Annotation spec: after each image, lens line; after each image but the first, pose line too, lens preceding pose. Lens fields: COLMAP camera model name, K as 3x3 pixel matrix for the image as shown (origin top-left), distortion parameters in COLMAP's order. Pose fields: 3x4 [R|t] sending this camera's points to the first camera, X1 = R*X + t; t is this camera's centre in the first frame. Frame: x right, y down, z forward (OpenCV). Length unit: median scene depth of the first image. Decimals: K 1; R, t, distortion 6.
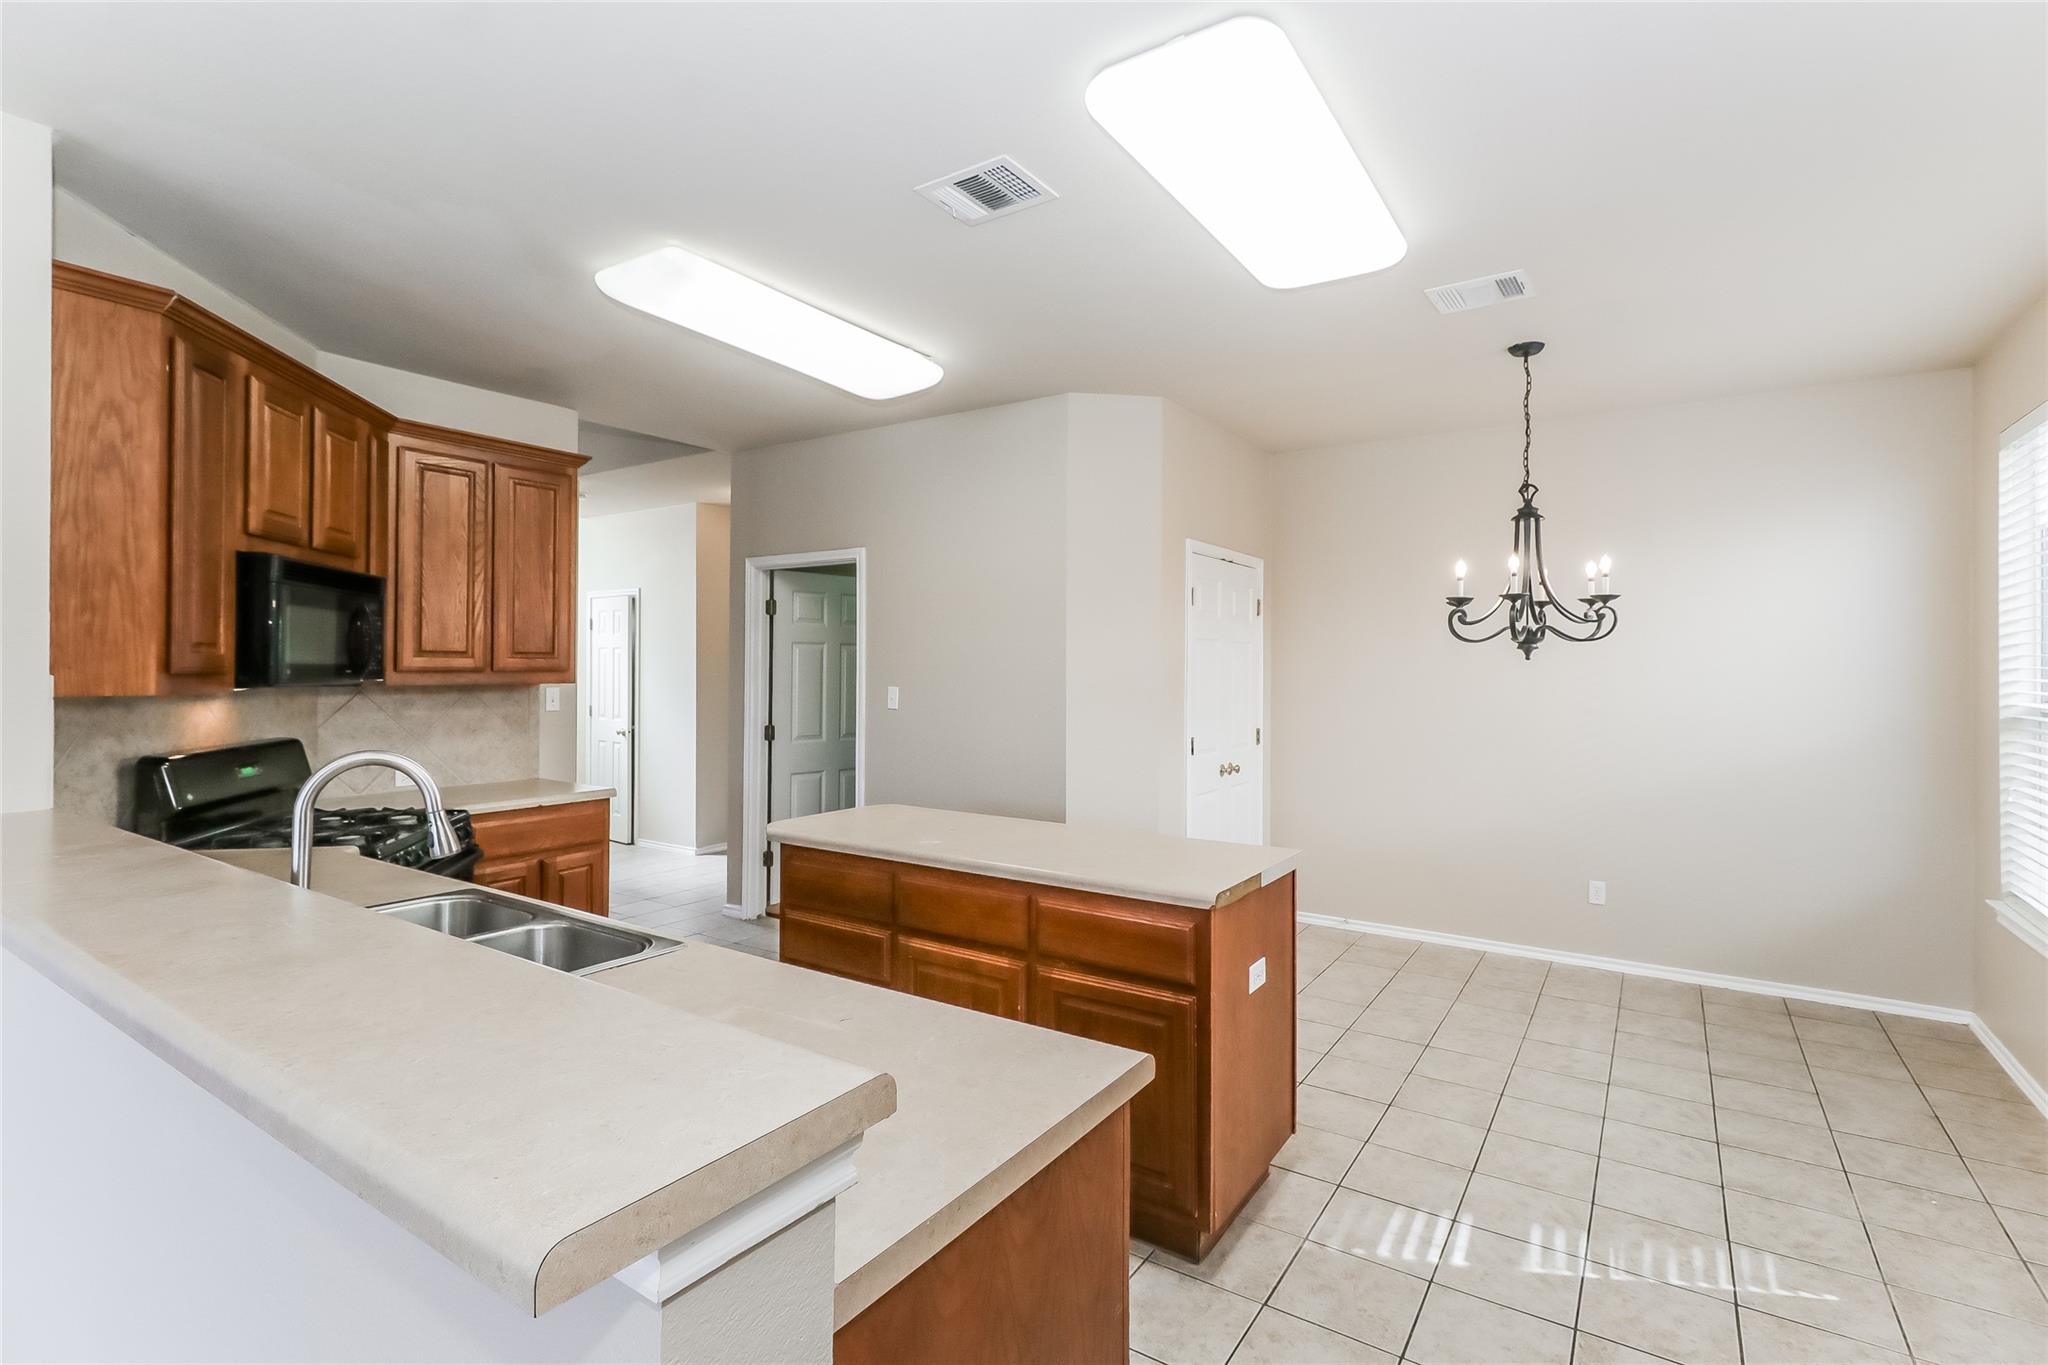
lens RADIAL K [[950.3, 0, 1030.4], [0, 950.3, 677.1], [0, 0, 1]] dist [-0.002417, -0.000729]
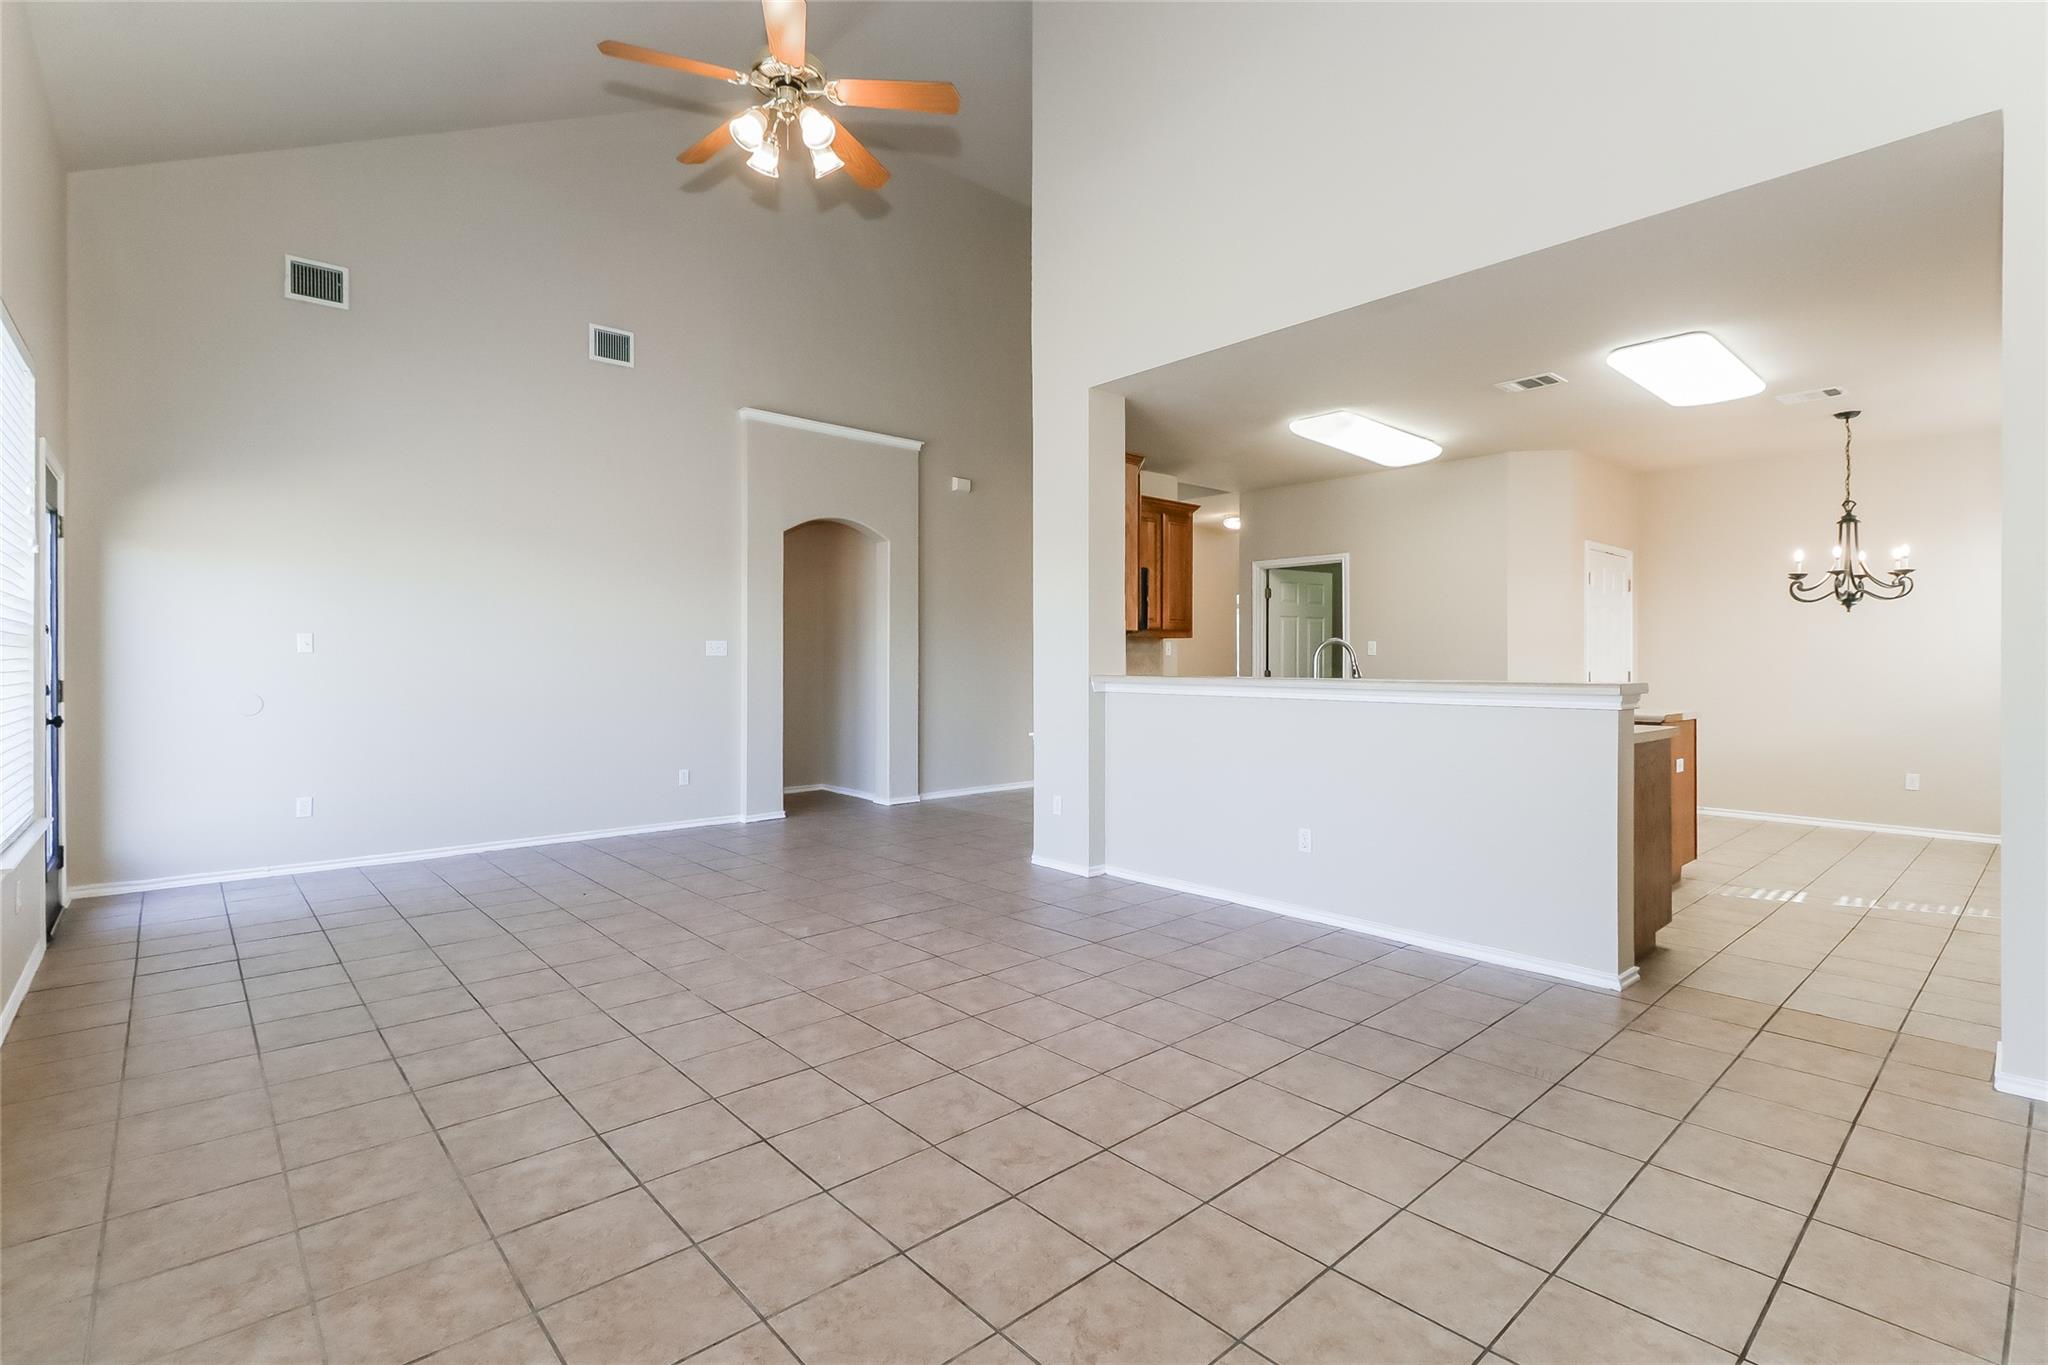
lens RADIAL K [[950.3, 0, 1017.0], [0, 950.3, 669.9], [0, 0, 1]] dist [-0.002417, -0.000729]
pose [[0.966355, -0.000739, -0.257212, -0.397935], [0.000020, 0.999996, -0.002797, 0.080663], [0.257213, 0.002697, 0.966351, -0.858596]]
